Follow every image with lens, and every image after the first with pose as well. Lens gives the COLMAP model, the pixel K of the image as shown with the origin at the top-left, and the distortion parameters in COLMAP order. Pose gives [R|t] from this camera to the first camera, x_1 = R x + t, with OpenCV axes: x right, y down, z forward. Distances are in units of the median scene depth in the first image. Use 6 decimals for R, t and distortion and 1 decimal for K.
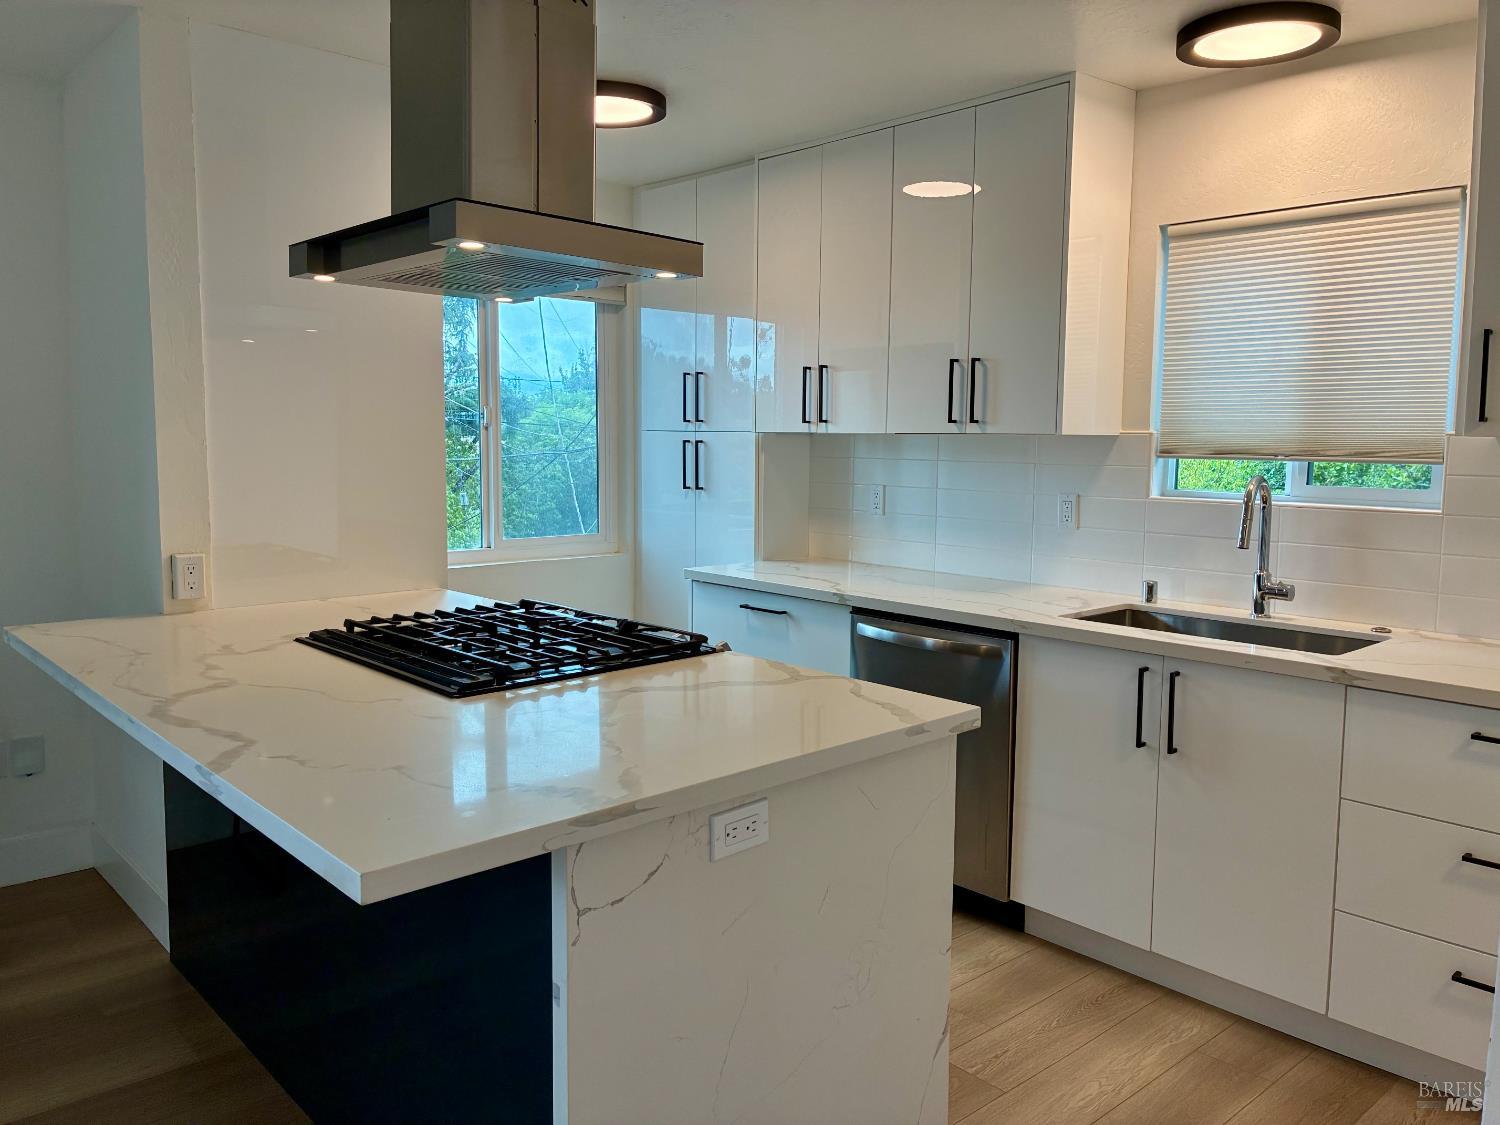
lens RADIAL K [[1142.7, 0, 750.0], [0, 1142.7, 562.5], [0, 0, 1]] dist [0.047430, -0.079121]
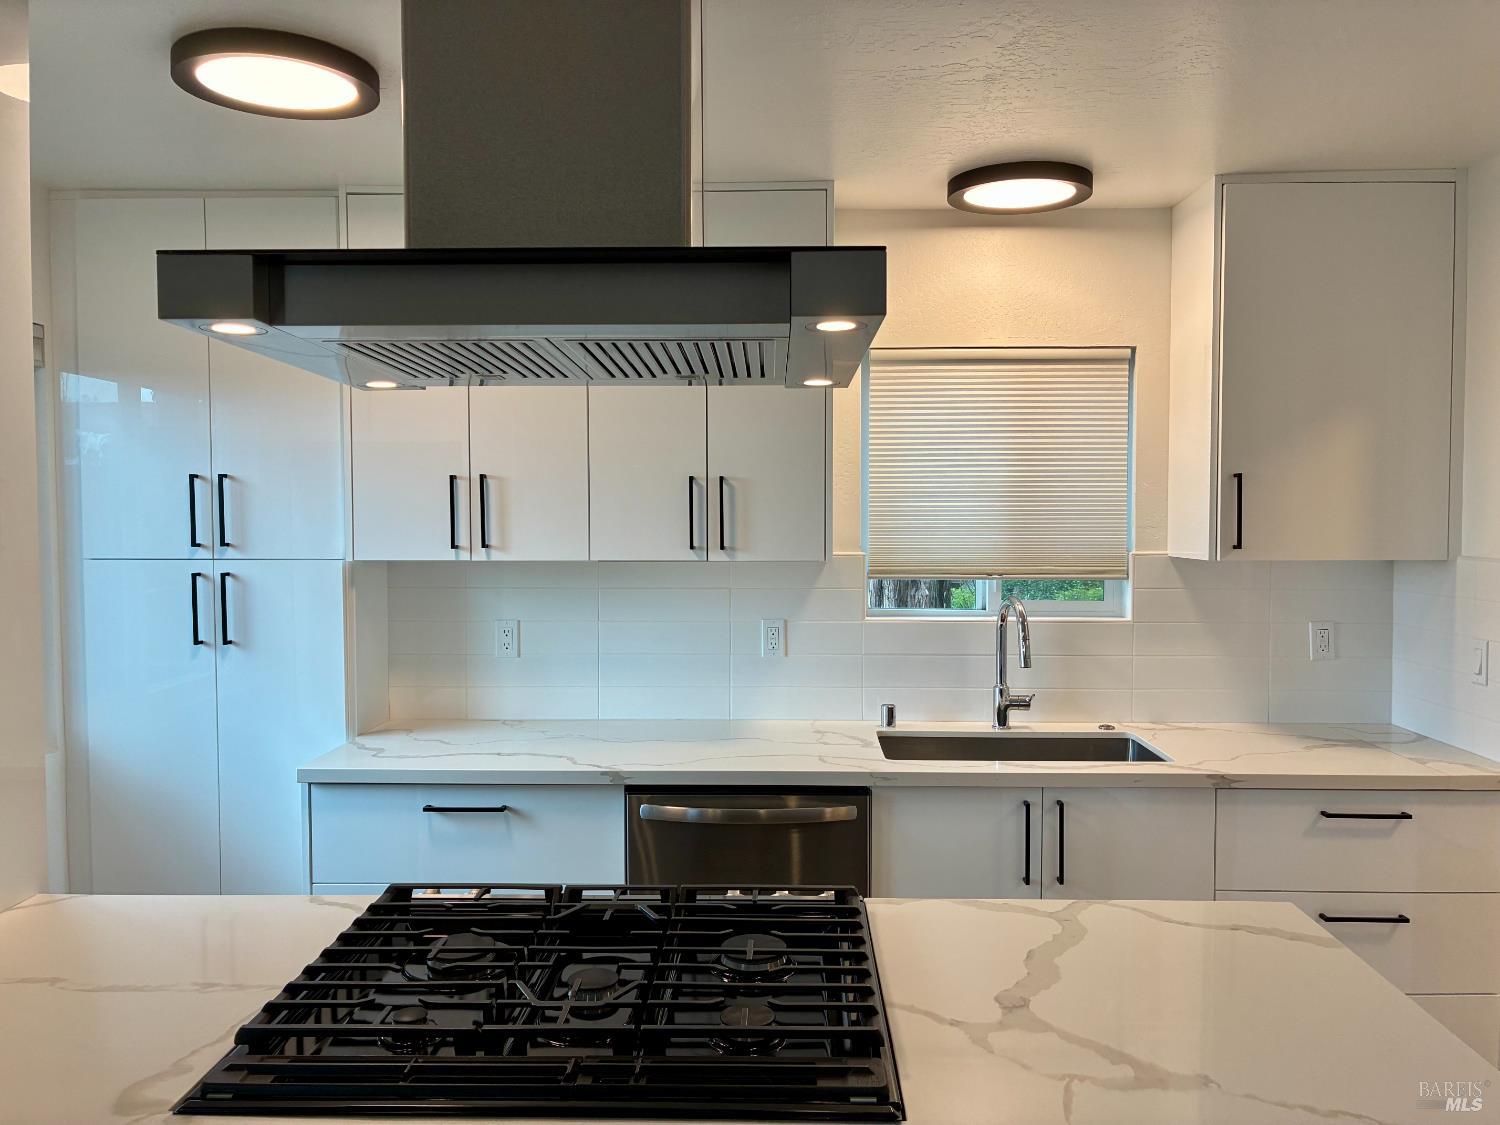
lens RADIAL K [[1142.7, 0, 750.0], [0, 1142.7, 562.5], [0, 0, 1]] dist [0.047430, -0.079121]
pose [[0.688358, -0.042944, 0.724099, -0.425511], [0.088115, 0.995804, -0.024707, -0.089088], [-0.719999, 0.080812, 0.689254, 0.386819]]
